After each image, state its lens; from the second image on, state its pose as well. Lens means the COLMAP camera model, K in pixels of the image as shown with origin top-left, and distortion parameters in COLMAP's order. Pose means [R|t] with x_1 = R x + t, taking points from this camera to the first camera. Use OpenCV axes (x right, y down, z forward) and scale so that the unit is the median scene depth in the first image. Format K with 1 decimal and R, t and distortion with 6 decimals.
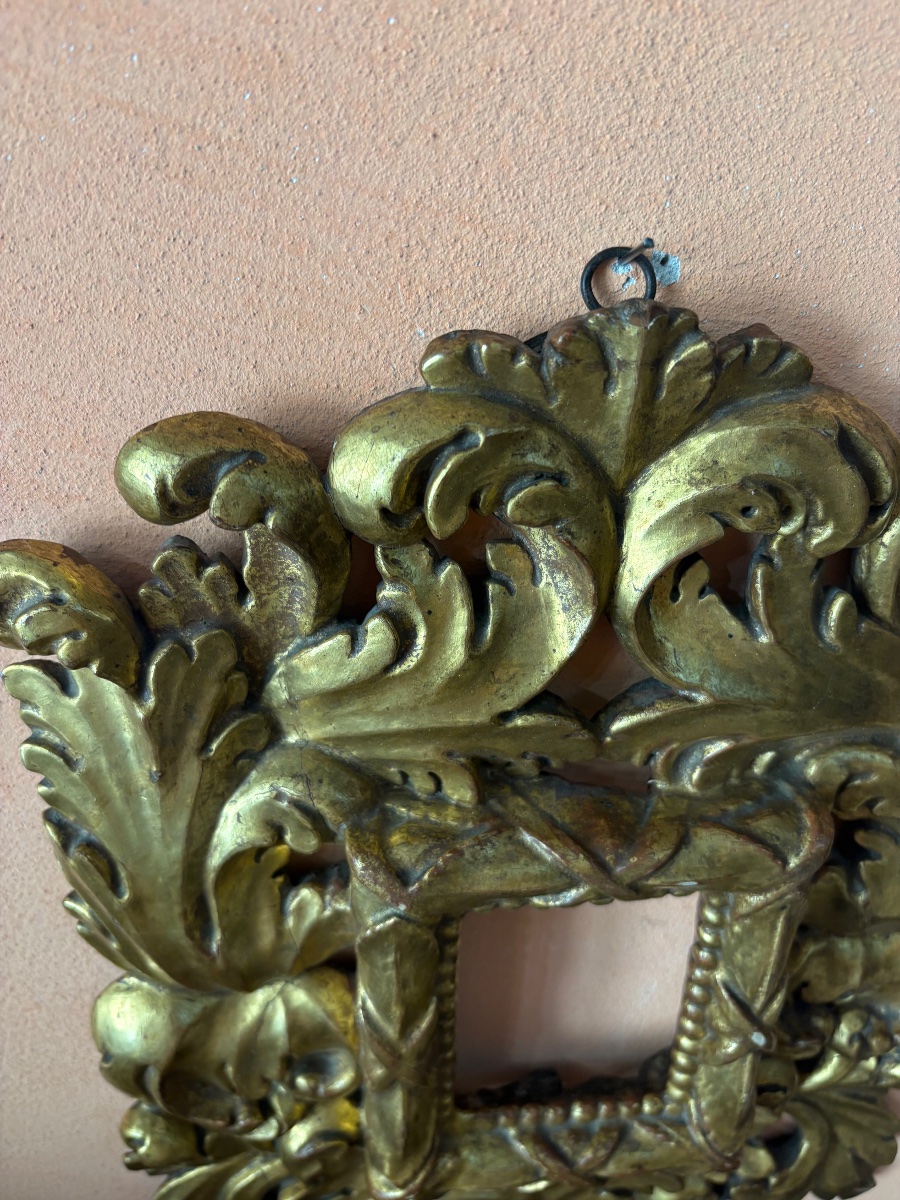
lens RADIAL K [[940.4, 0, 450.0], [0, 940.4, 600.0], [0, 0, 1]] dist [-0.003901, -0.034773]
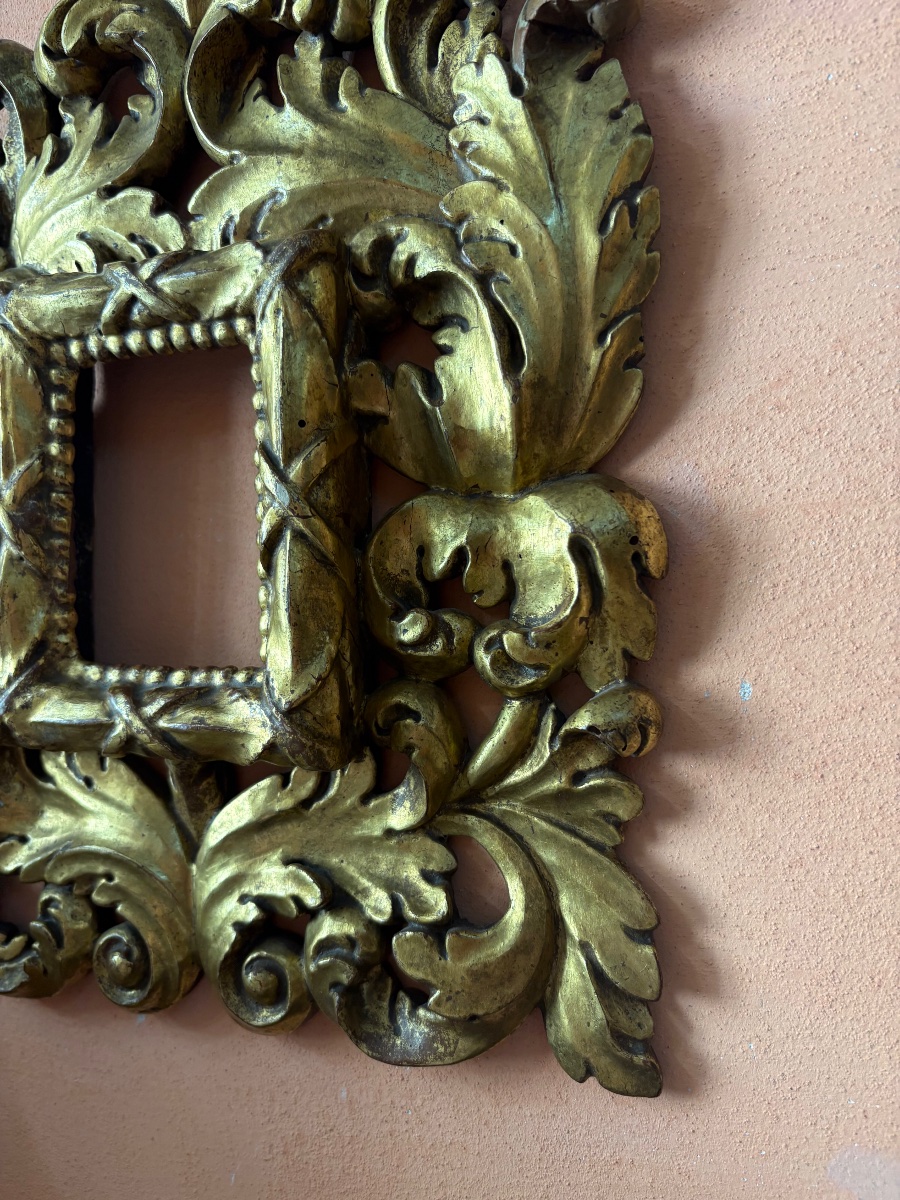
lens RADIAL K [[919.0, 0, 450.0], [0, 919.0, 600.0], [0, 0, 1]] dist [-0.007998, -0.004109]
pose [[0.888611, -0.036270, -0.457224, 1.136838], [-0.203737, 0.861908, -0.464334, 1.208230], [0.410927, 0.505766, 0.758512, 0.526803]]
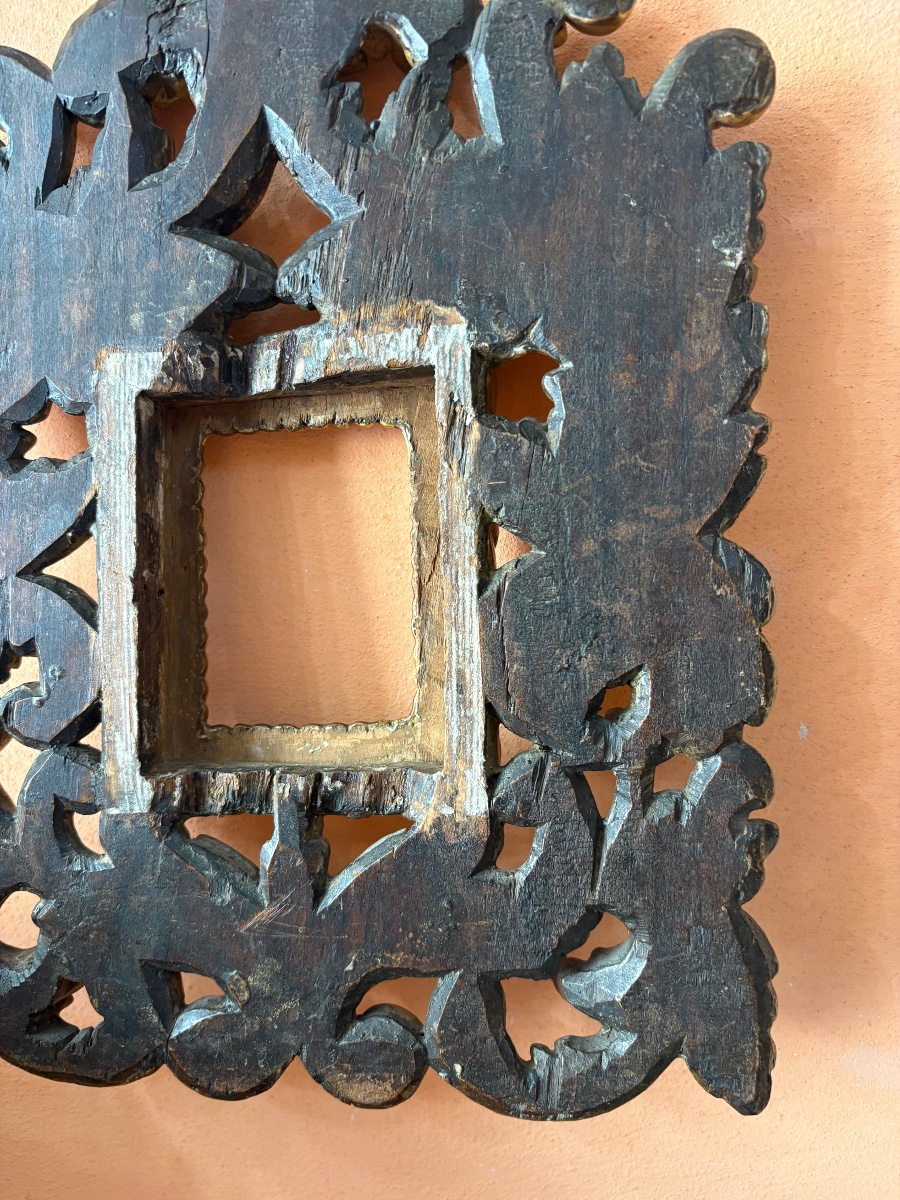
lens RADIAL K [[919.0, 0, 450.0], [0, 919.0, 600.0], [0, 0, 1]] dist [-0.007998, -0.004109]
pose [[0.972774, 0.011607, -0.231465, 0.724626], [-0.085790, 0.945830, -0.313121, 1.000128], [0.215293, 0.324454, 0.921075, 0.080742]]
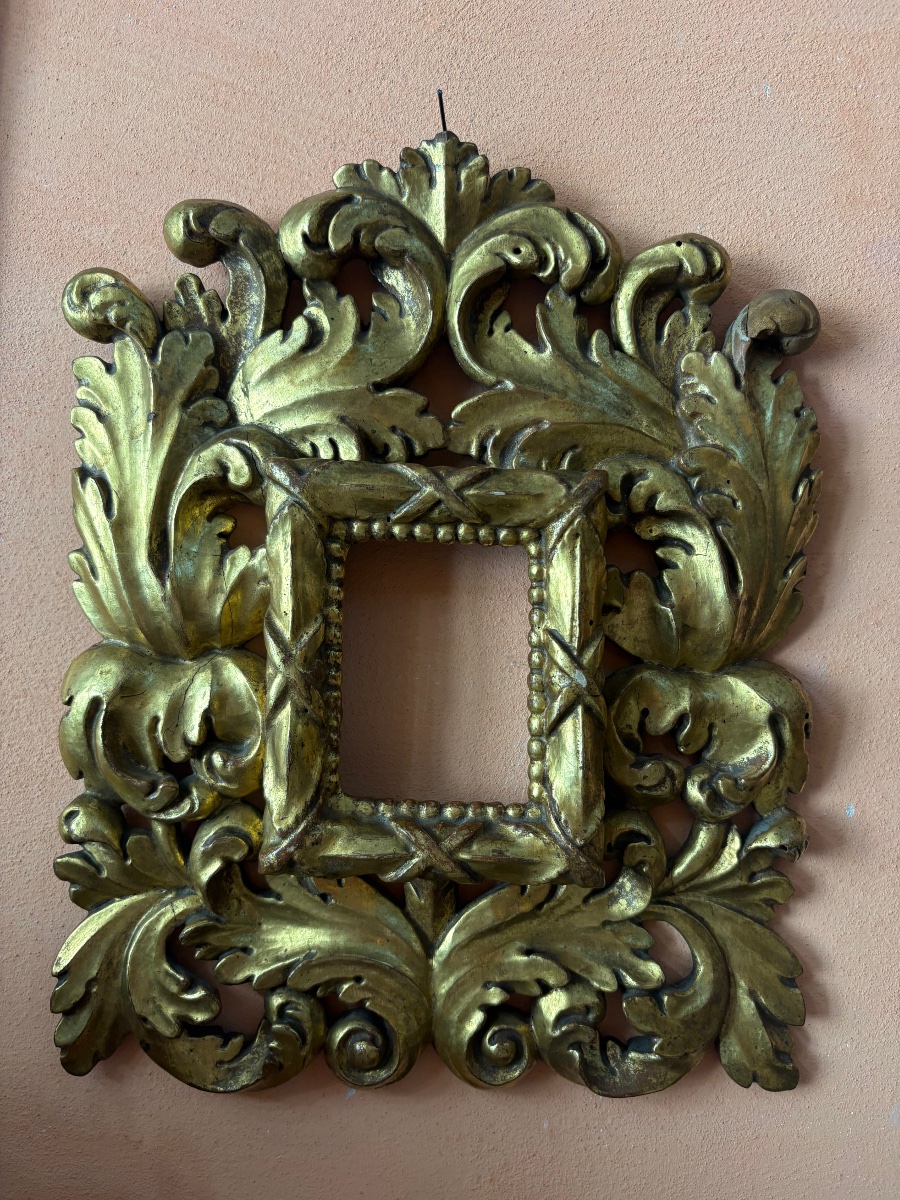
lens RADIAL K [[919.0, 0, 450.0], [0, 919.0, 600.0], [0, 0, 1]] dist [-0.007998, -0.004109]
pose [[0.996071, 0.006841, -0.088298, 0.332191], [-0.049468, 0.869959, -0.490637, 1.234714], [0.073459, 0.493077, 0.866879, -0.139008]]
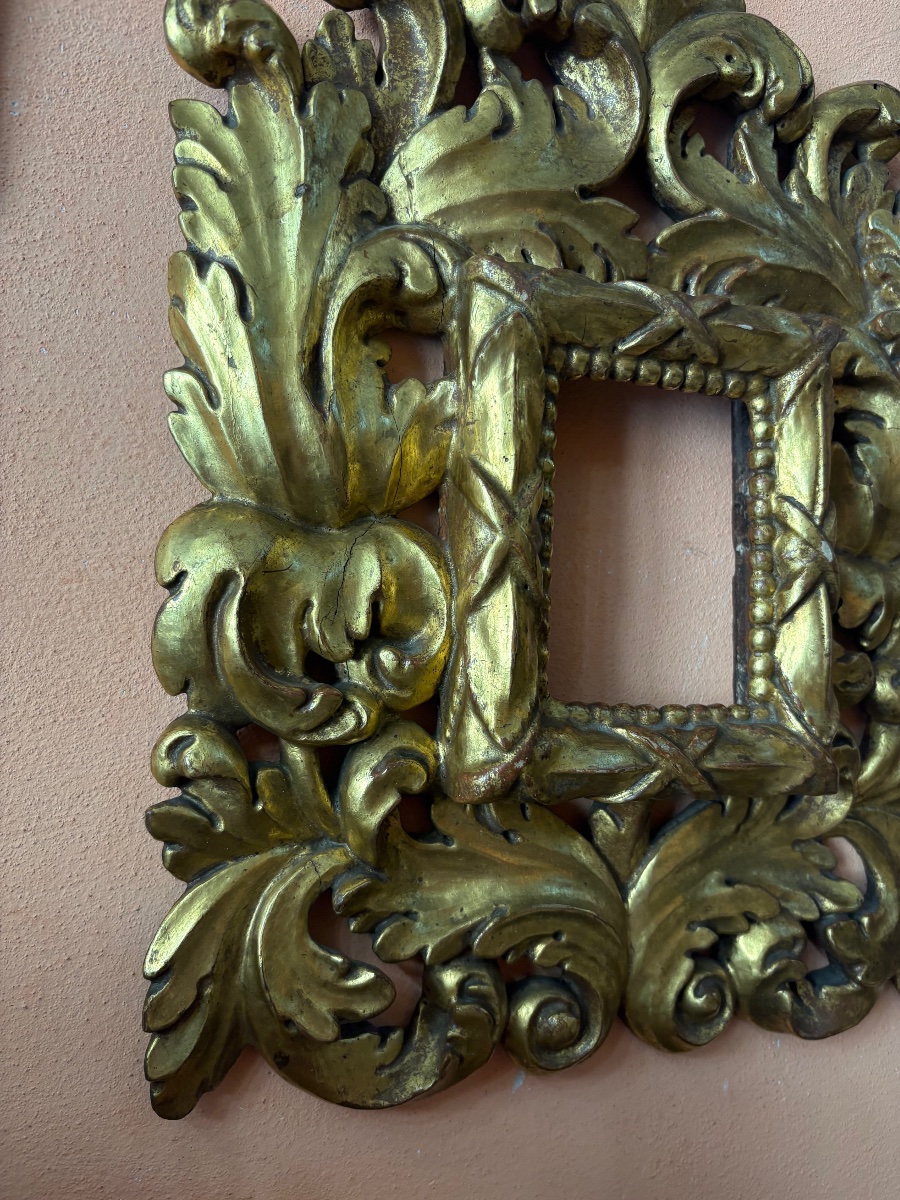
lens RADIAL K [[919.0, 0, 450.0], [0, 919.0, 600.0], [0, 0, 1]] dist [-0.007998, -0.004109]
pose [[0.975062, 0.011066, 0.221658, -0.399159], [0.101597, 0.865701, -0.490142, 1.239023], [-0.197314, 0.500439, 0.842988, 0.295428]]
